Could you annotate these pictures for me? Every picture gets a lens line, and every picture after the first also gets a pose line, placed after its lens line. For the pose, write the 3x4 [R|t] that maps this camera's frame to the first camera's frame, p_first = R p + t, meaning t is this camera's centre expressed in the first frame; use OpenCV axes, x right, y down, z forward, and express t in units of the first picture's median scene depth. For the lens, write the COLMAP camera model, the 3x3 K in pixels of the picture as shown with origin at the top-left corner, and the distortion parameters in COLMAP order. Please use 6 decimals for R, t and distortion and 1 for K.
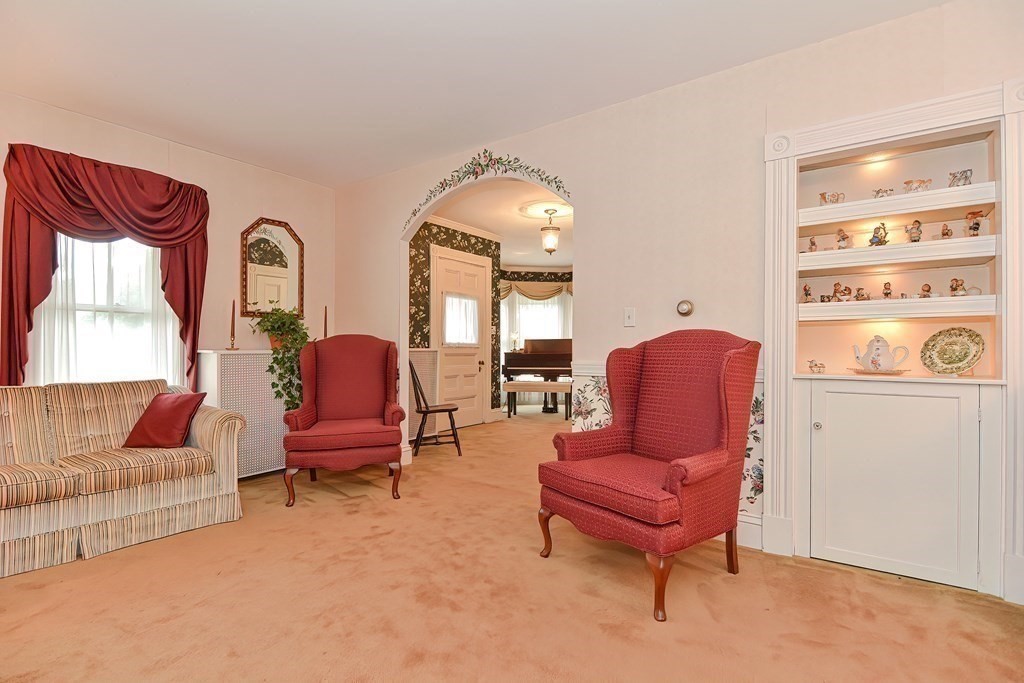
lens RADIAL K [[499.5, 0, 510.7], [0, 499.5, 342.0], [0, 0, 1]] dist [-0.002304, -0.007354]
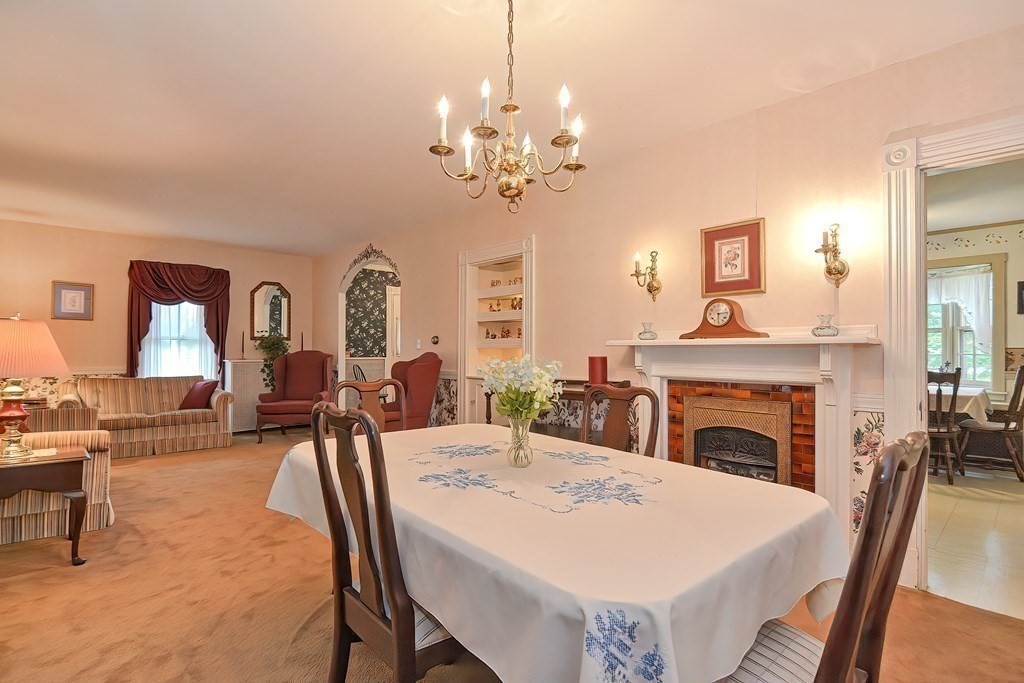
lens RADIAL K [[499.5, 0, 510.7], [0, 499.5, 343.6], [0, 0, 1]] dist [-0.002304, -0.007354]
pose [[0.983482, -0.001868, -0.180998, 0.762958], [0.001973, 0.999998, 0.000397, -0.043166], [0.180997, -0.000747, 0.983483, -0.625862]]
